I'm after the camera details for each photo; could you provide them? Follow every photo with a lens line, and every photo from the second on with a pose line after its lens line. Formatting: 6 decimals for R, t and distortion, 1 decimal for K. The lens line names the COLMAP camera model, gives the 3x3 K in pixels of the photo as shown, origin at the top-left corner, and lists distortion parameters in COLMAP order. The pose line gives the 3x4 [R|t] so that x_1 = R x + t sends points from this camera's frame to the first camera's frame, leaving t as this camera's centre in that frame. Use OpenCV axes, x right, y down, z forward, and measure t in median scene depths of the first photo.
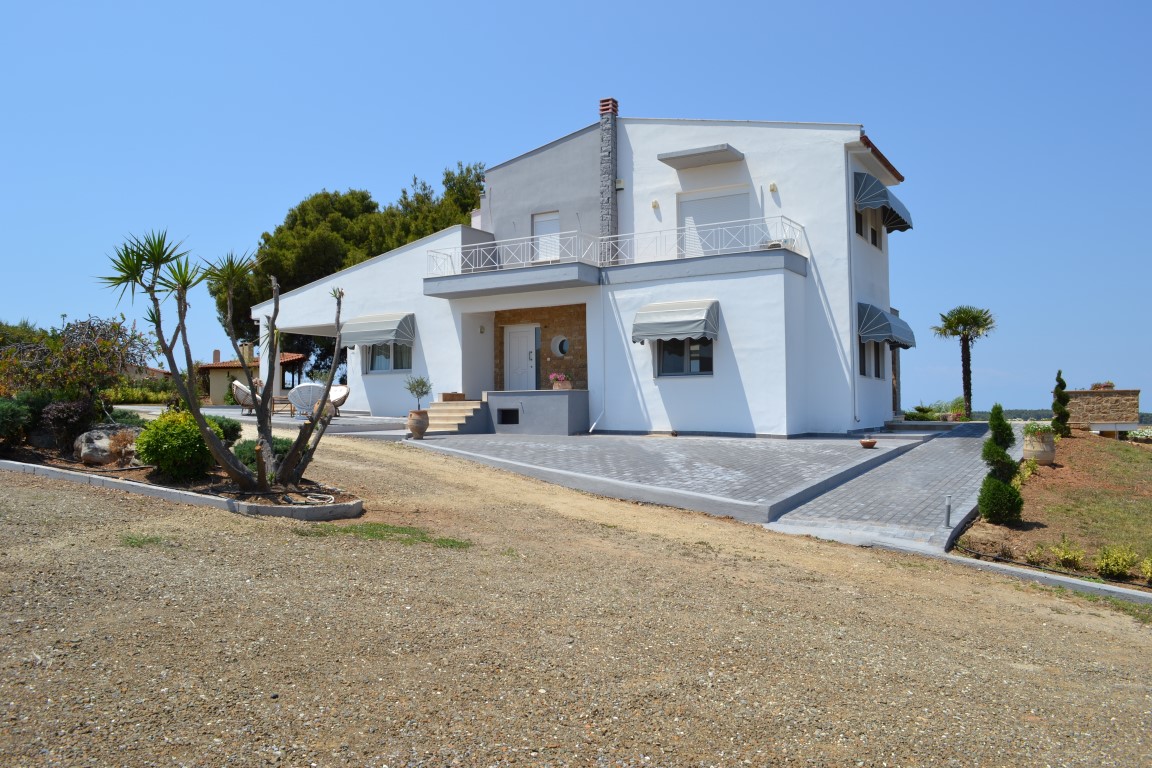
lens RADIAL K [[930.3, 0, 576.2], [0, 930.3, 381.9], [0, 0, 1]] dist [-0.078990, -0.005599]
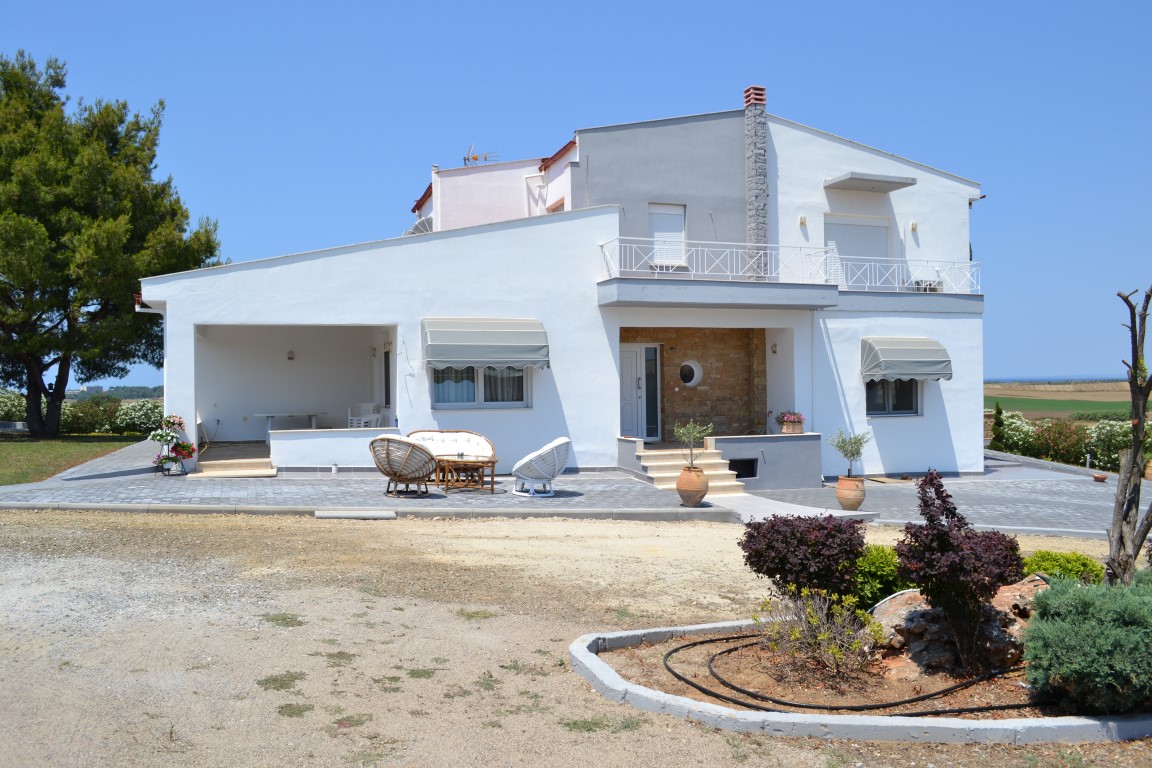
lens RADIAL K [[930.3, 0, 575.8], [0, 930.3, 385.8], [0, 0, 1]] dist [-0.078990, -0.005599]
pose [[0.635702, -0.004378, 0.771922, -0.762738], [-0.022335, 0.999461, 0.024061, -0.048249], [-0.771612, -0.032537, 0.635261, 0.603573]]
